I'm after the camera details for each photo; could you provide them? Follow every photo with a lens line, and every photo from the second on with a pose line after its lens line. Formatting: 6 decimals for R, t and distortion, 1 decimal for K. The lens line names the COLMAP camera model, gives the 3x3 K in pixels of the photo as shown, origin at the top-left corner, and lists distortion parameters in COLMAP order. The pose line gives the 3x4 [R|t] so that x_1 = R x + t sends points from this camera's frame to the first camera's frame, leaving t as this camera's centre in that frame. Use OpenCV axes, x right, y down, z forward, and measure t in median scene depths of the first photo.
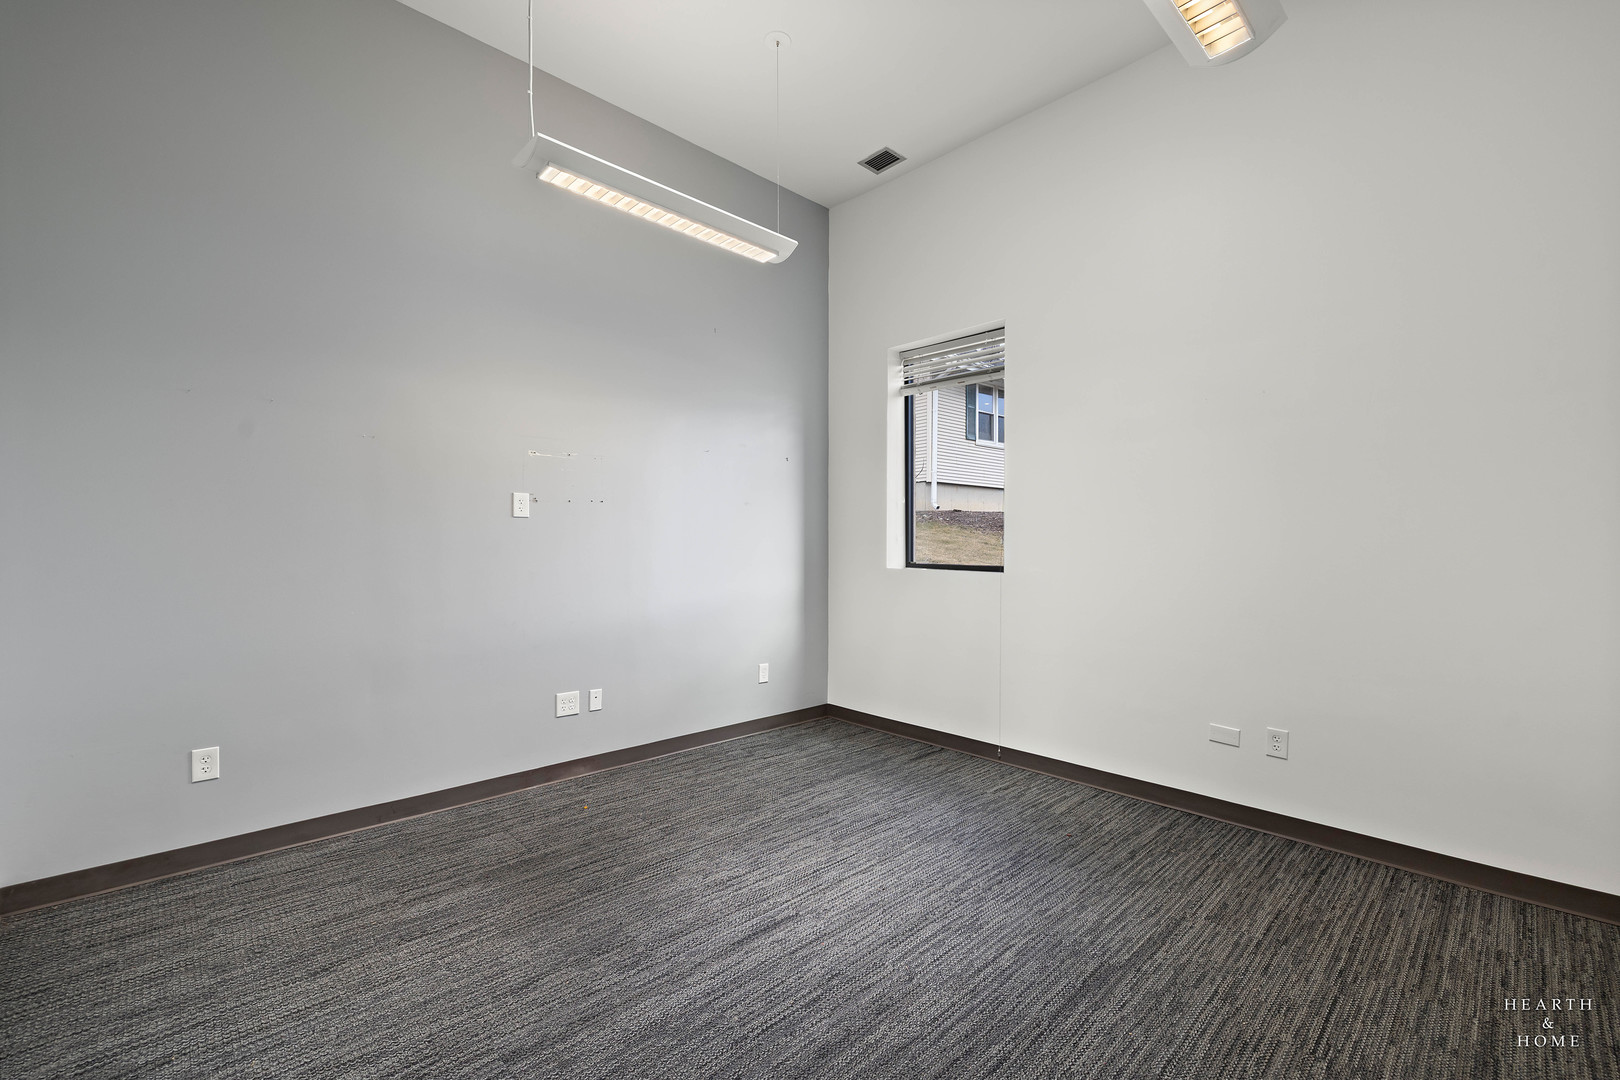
lens RADIAL K [[688.8, 0, 800.8], [0, 688.8, 548.0], [0, 0, 1]] dist [-0.001141, 0.000091]
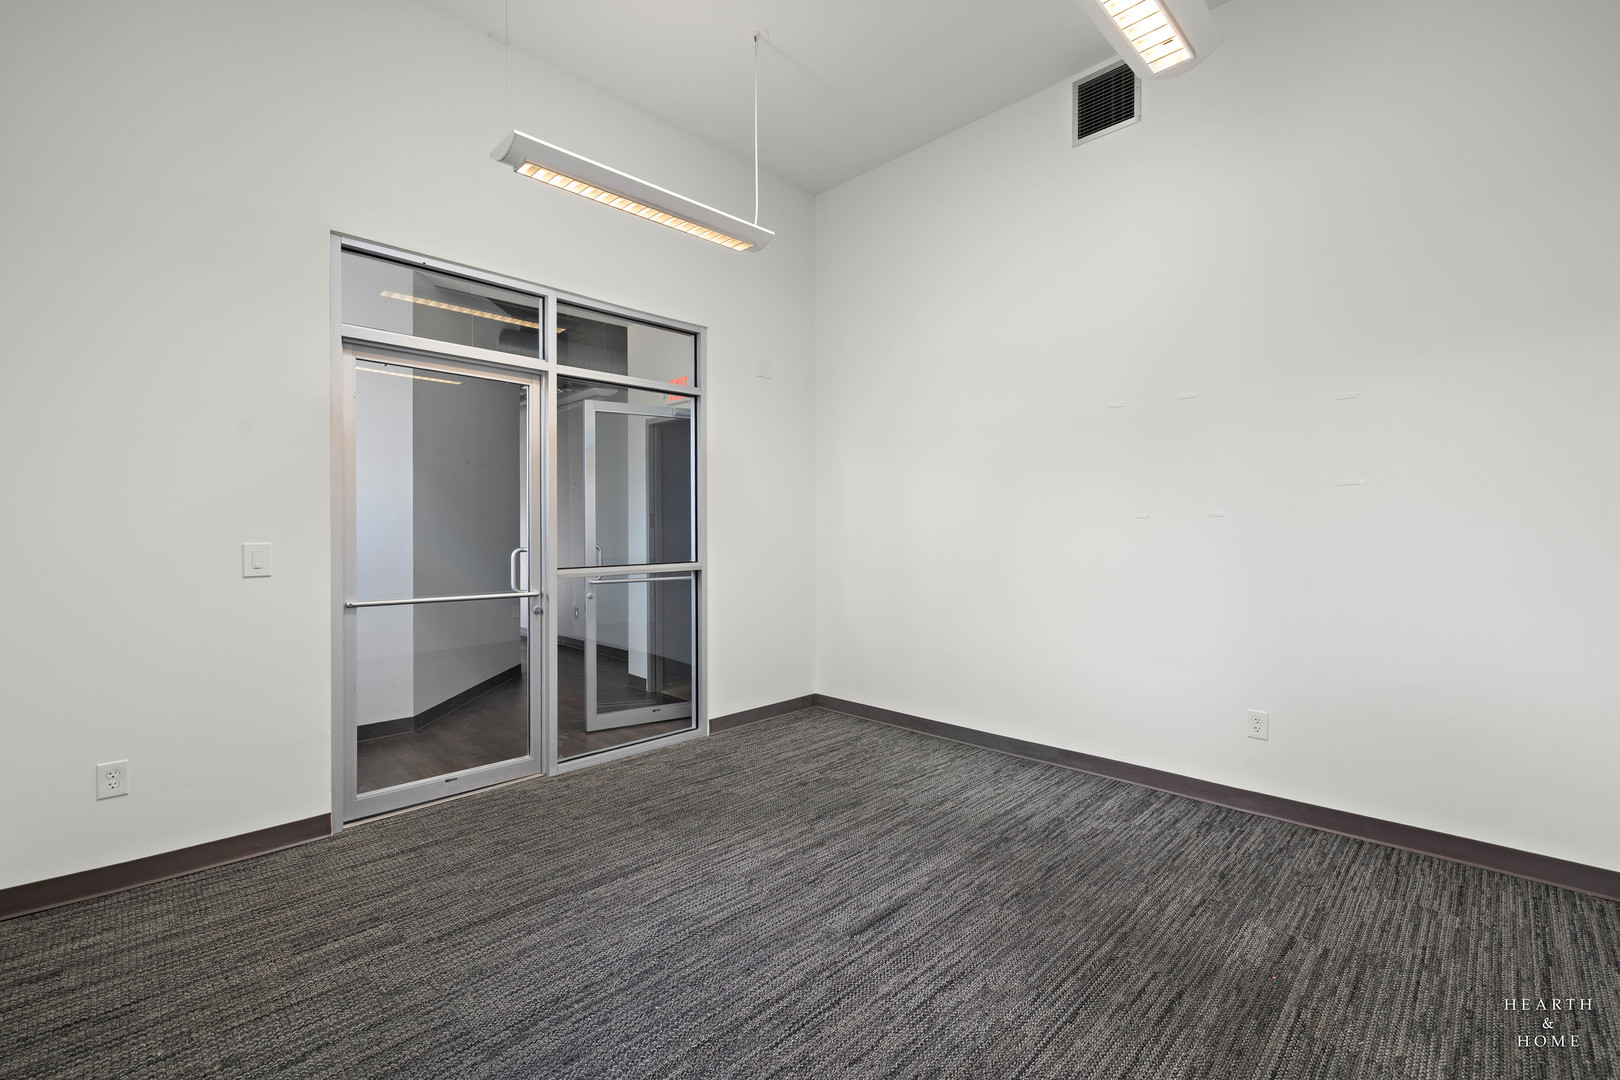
lens RADIAL K [[688.8, 0, 800.8], [0, 688.8, 548.0], [0, 0, 1]] dist [-0.001141, 0.000091]
pose [[-0.999802, -0.003709, -0.019567, 0.082486], [-0.004243, 0.999618, 0.027300, -0.009527], [0.019458, 0.027378, -0.999436, 1.903121]]
